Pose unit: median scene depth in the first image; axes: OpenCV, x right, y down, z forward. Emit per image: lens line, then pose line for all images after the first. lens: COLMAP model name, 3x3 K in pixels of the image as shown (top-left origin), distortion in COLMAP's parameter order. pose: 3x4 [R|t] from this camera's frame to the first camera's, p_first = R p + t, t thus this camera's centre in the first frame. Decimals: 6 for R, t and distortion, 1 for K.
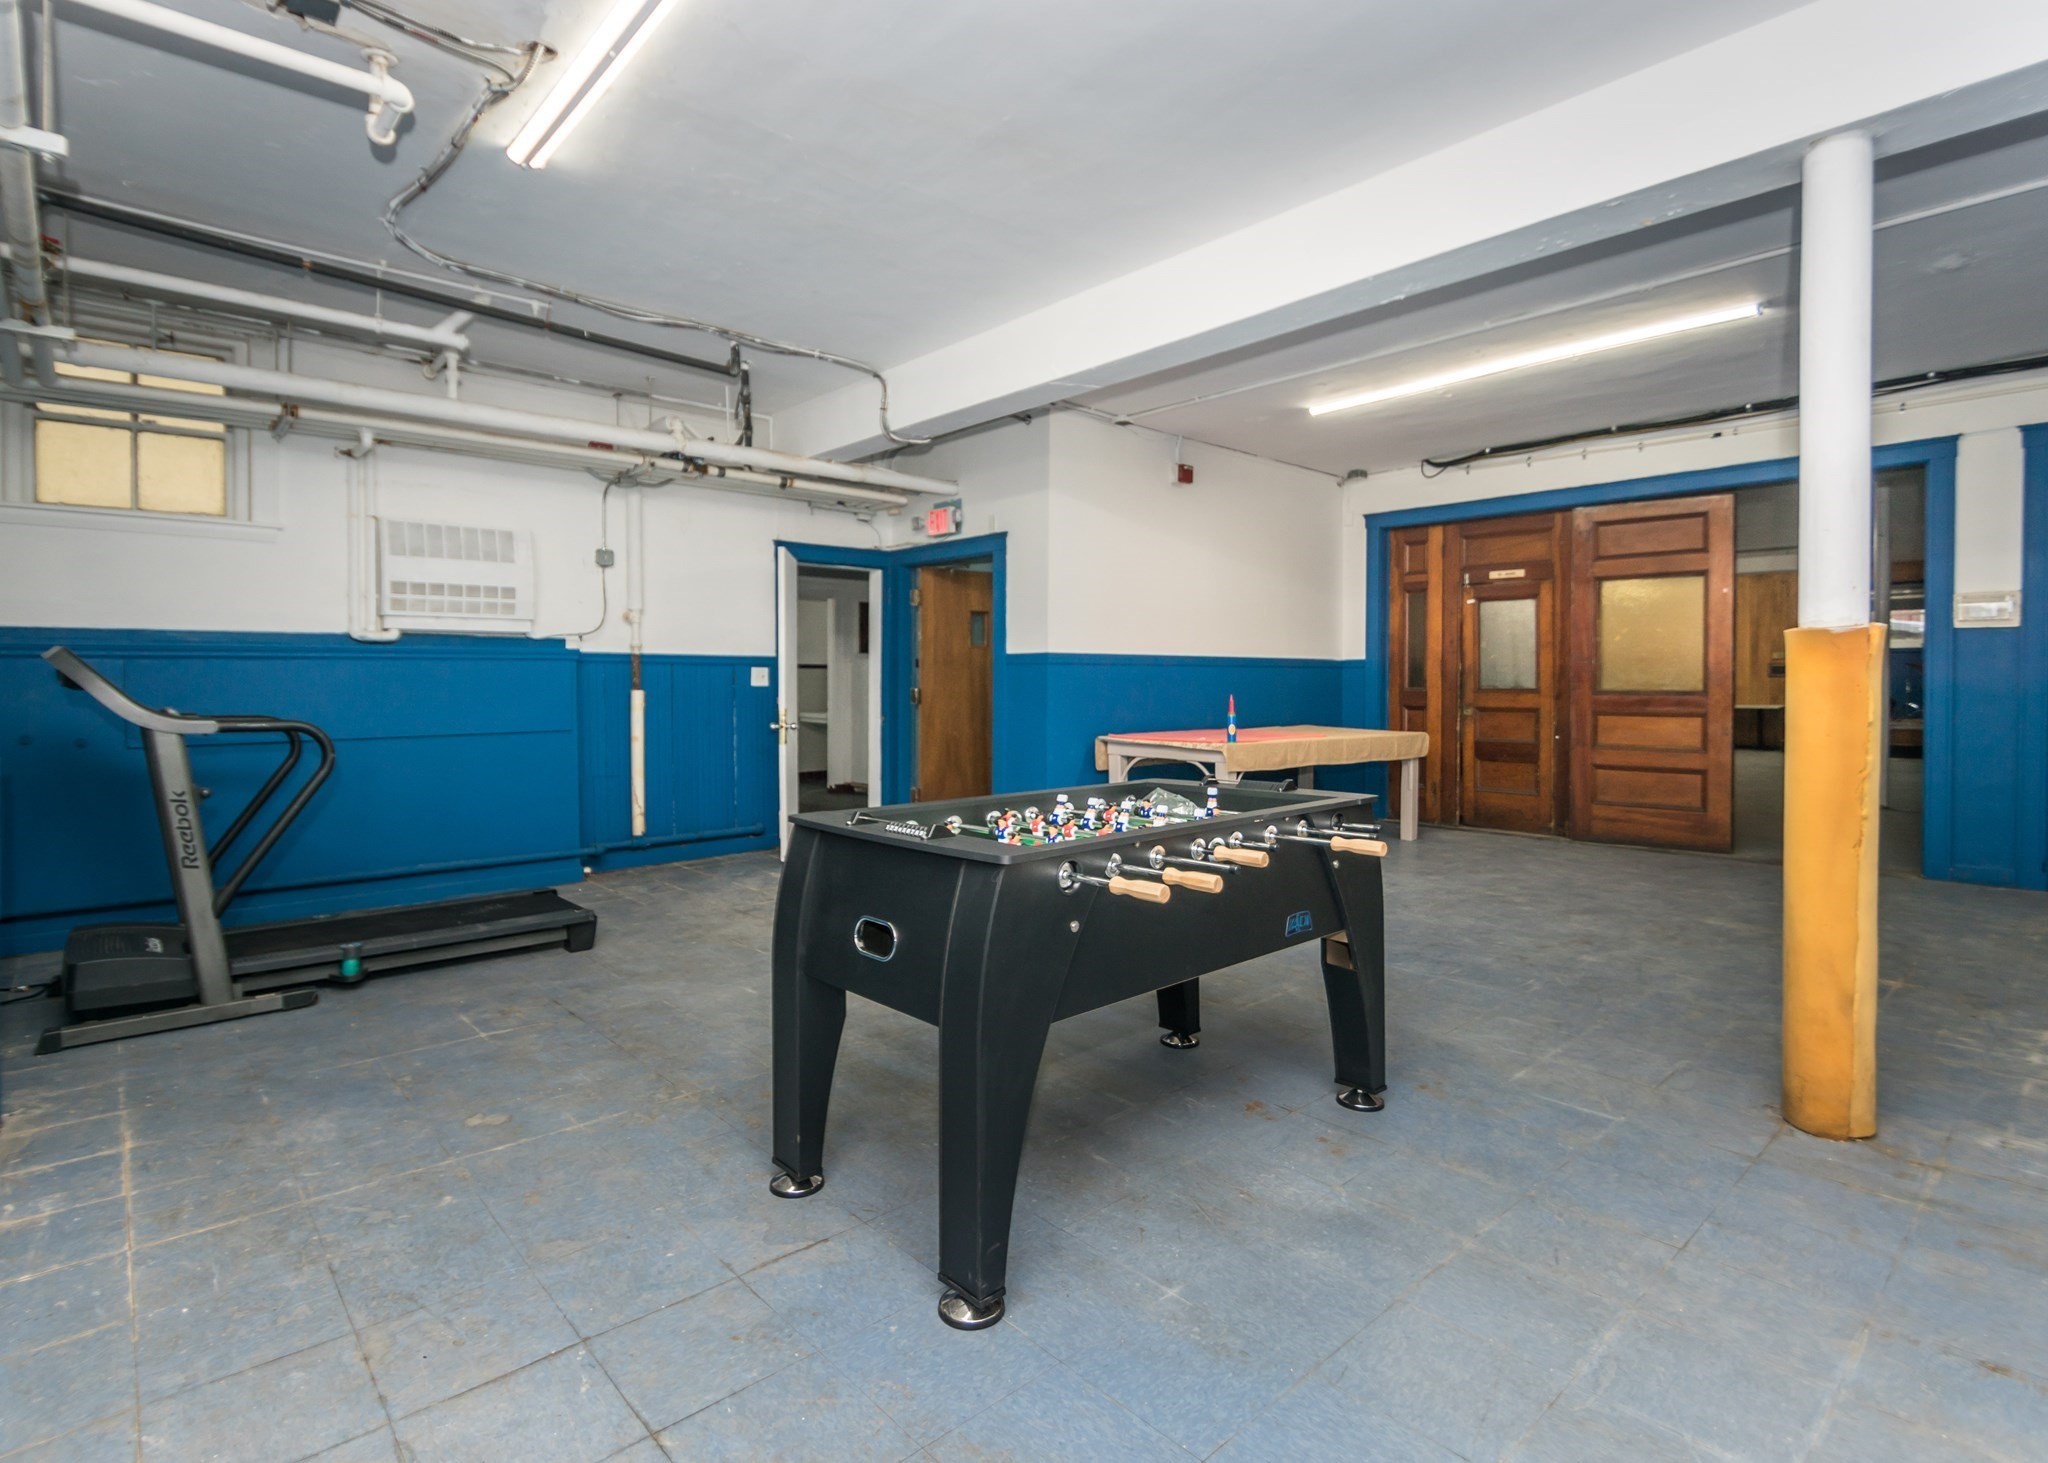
lens RADIAL K [[1021.8, 0, 1020.9], [0, 1021.8, 732.1], [0, 0, 1]] dist [0.004810, -0.004370]
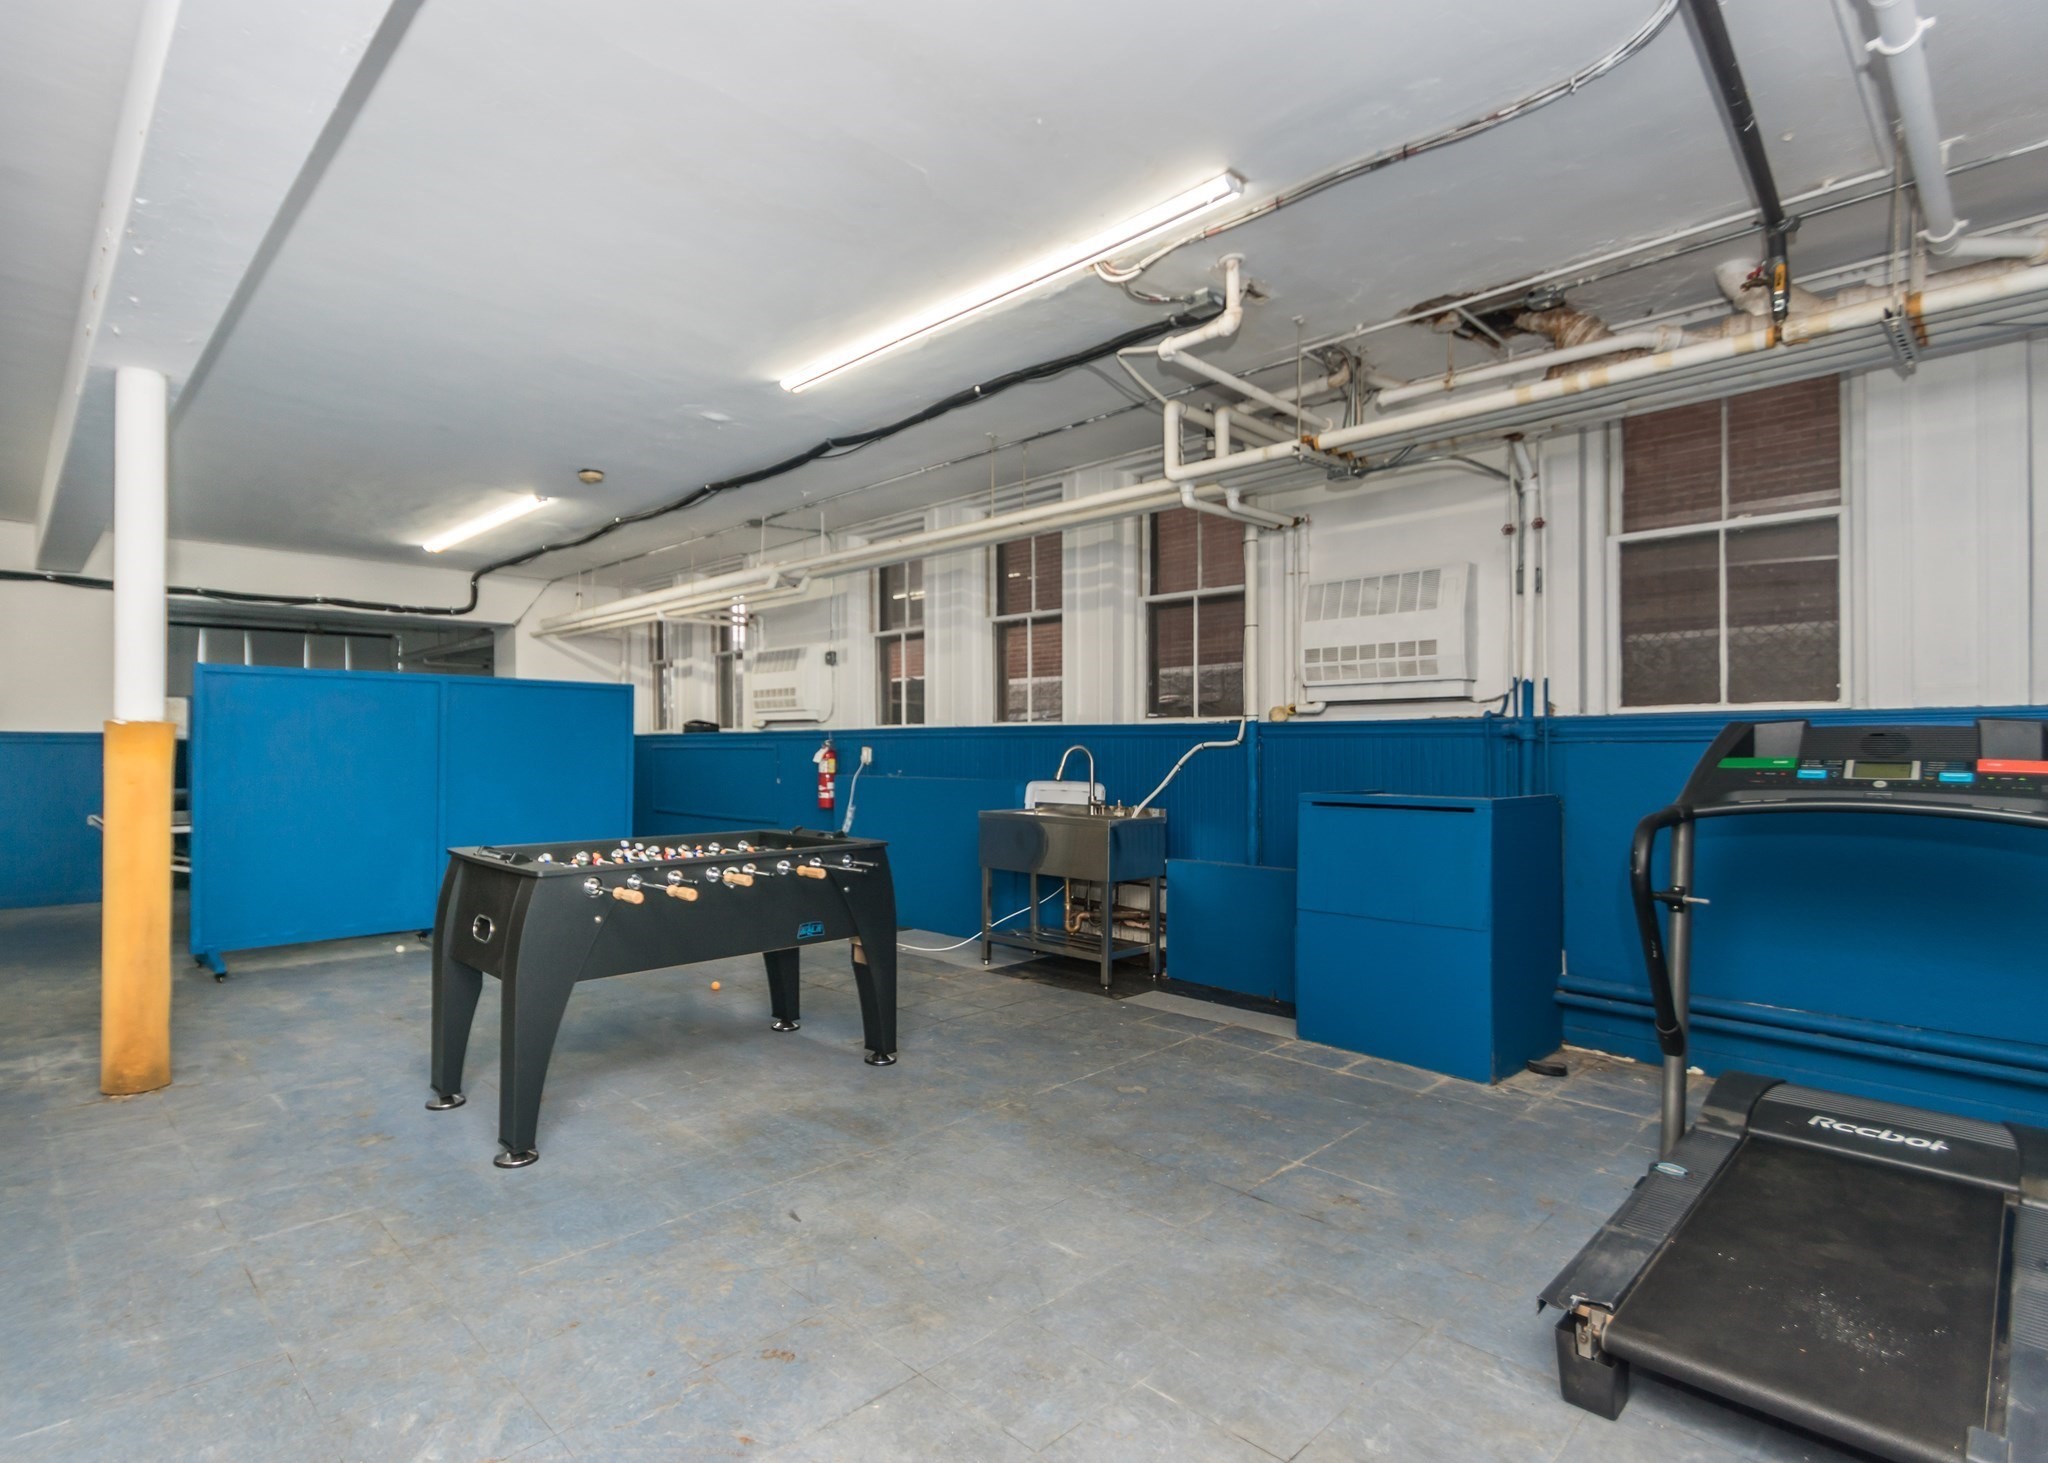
lens RADIAL K [[1021.8, 0, 1023.5], [0, 1021.8, 742.1], [0, 0, 1]] dist [0.004810, -0.004370]
pose [[-0.994780, 0.000055, -0.102047, -0.249091], [-0.005031, 0.998757, 0.049581, -0.147626], [0.101923, 0.049836, -0.993543, 2.362583]]
